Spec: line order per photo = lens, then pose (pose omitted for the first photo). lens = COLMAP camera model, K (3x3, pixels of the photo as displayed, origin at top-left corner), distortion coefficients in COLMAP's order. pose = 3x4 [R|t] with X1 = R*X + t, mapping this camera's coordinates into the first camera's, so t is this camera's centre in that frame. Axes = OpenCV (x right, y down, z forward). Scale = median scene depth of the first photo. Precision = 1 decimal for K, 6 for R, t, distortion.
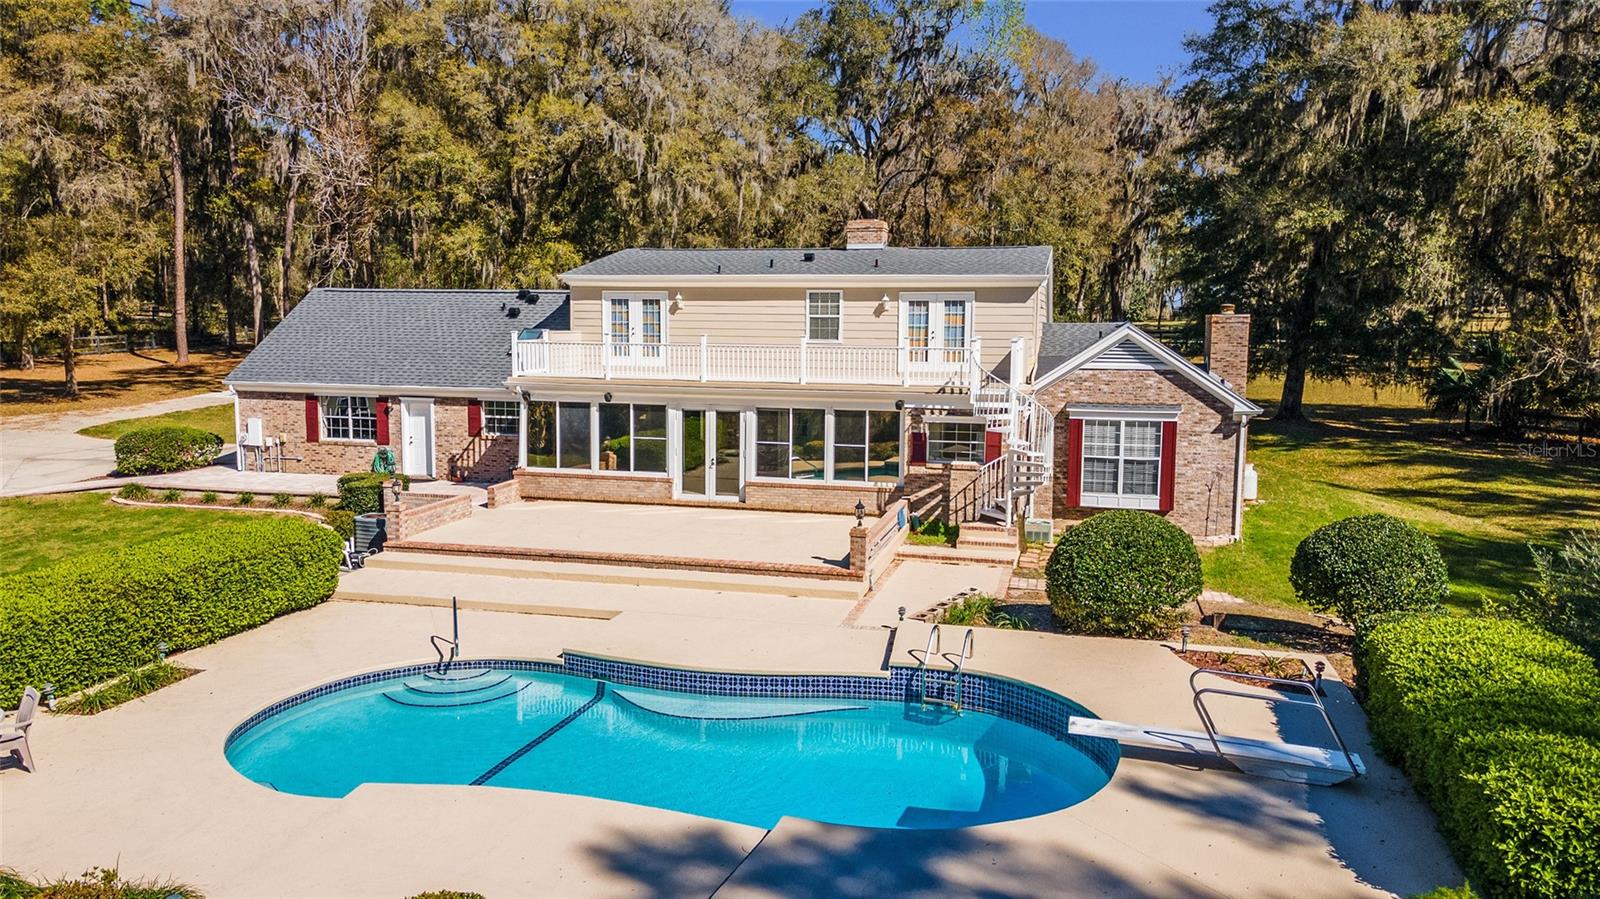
lens RADIAL K [[1158.3, 0, 795.8], [0, 1158.3, 442.9], [0, 0, 1]] dist [0.025605, 0.032569]
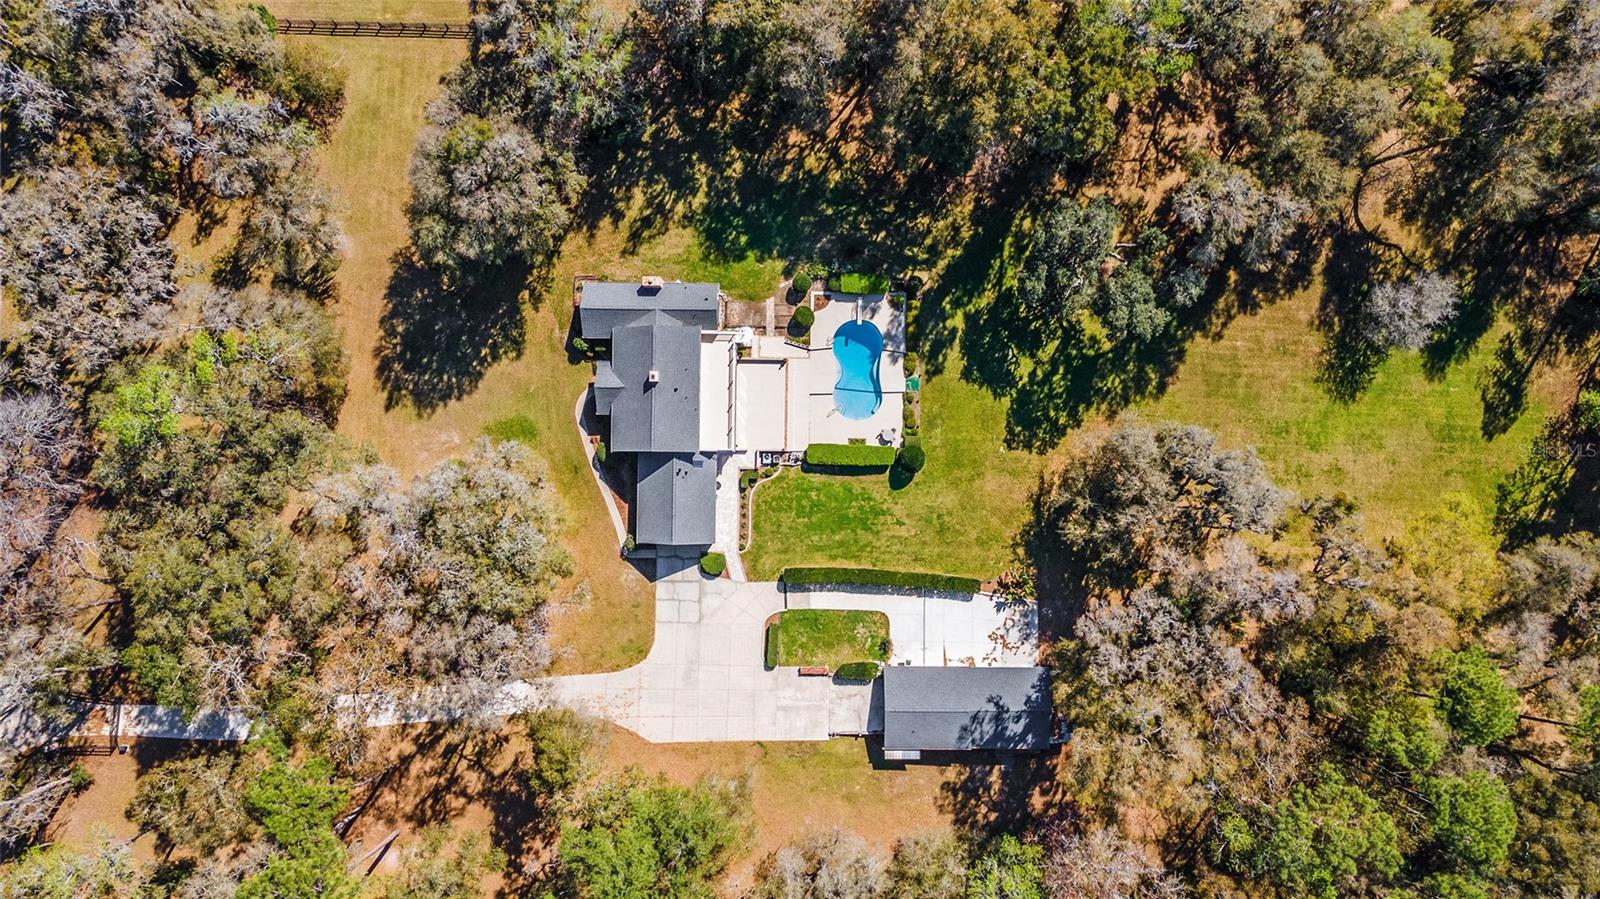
lens RADIAL K [[1158.3, 0, 805.6], [0, 1158.3, 454.3], [0, 0, 1]] dist [0.025605, 0.032569]
pose [[-0.230932, -0.972959, -0.004669, -0.305695], [0.105039, -0.029701, 0.994025, -4.325821], [-0.967283, 0.229062, 0.109057, 0.293028]]
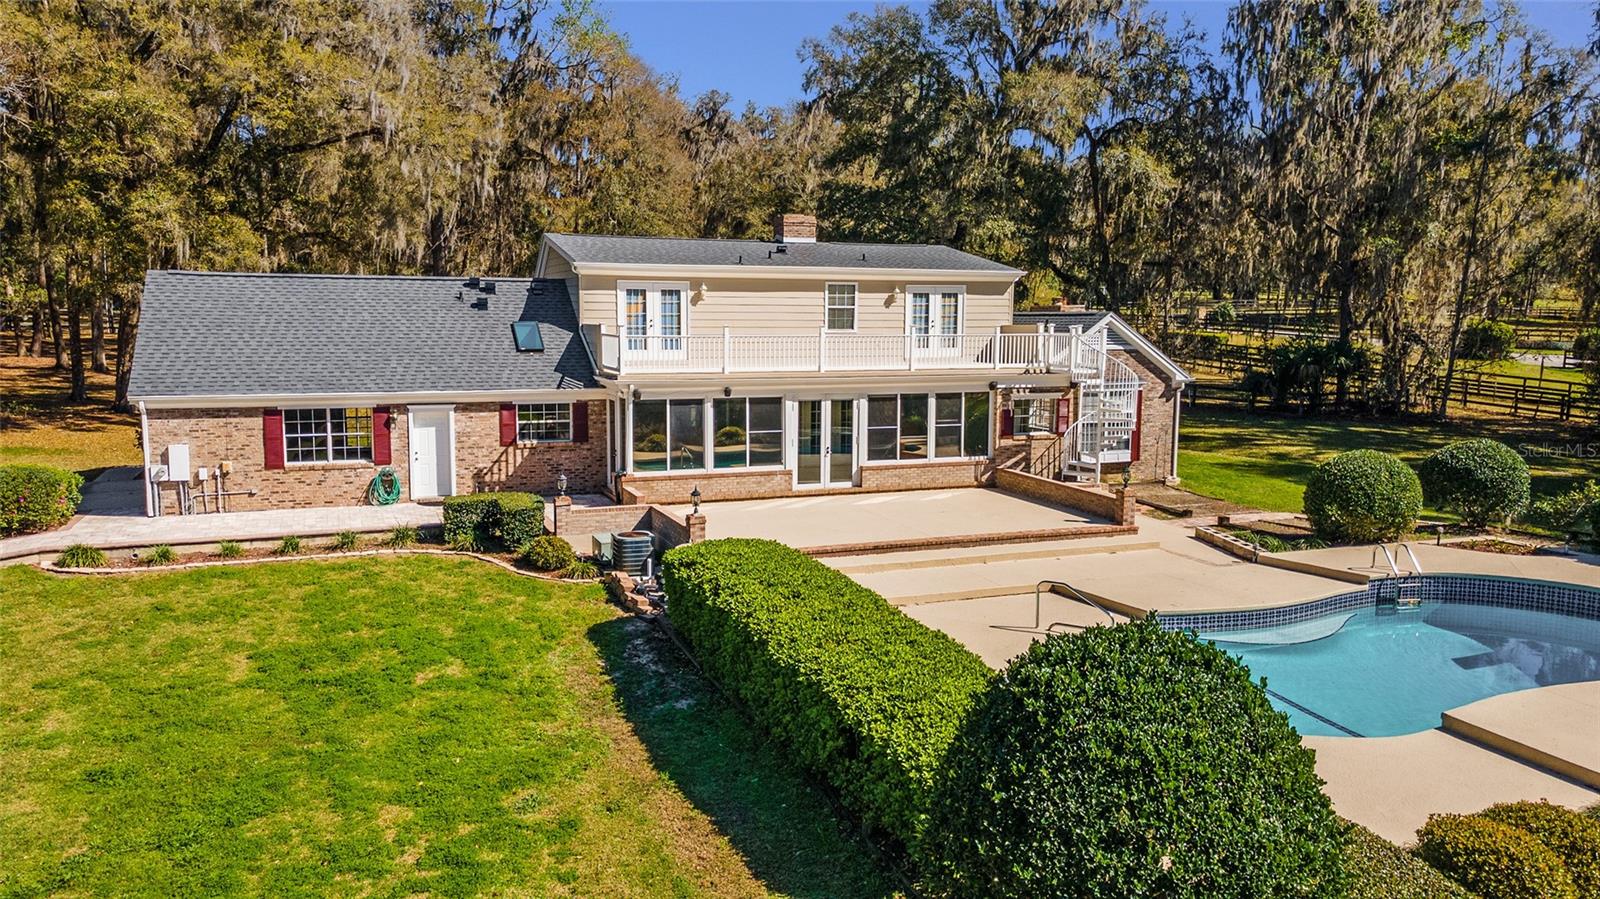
lens RADIAL K [[1158.3, 0, 791.7], [0, 1158.3, 439.7], [0, 0, 1]] dist [0.025605, 0.032569]
pose [[0.810966, -0.068744, 0.581041, -0.681491], [0.064650, 0.997521, 0.027785, -0.022933], [-0.581511, 0.015032, 0.813400, 0.185956]]
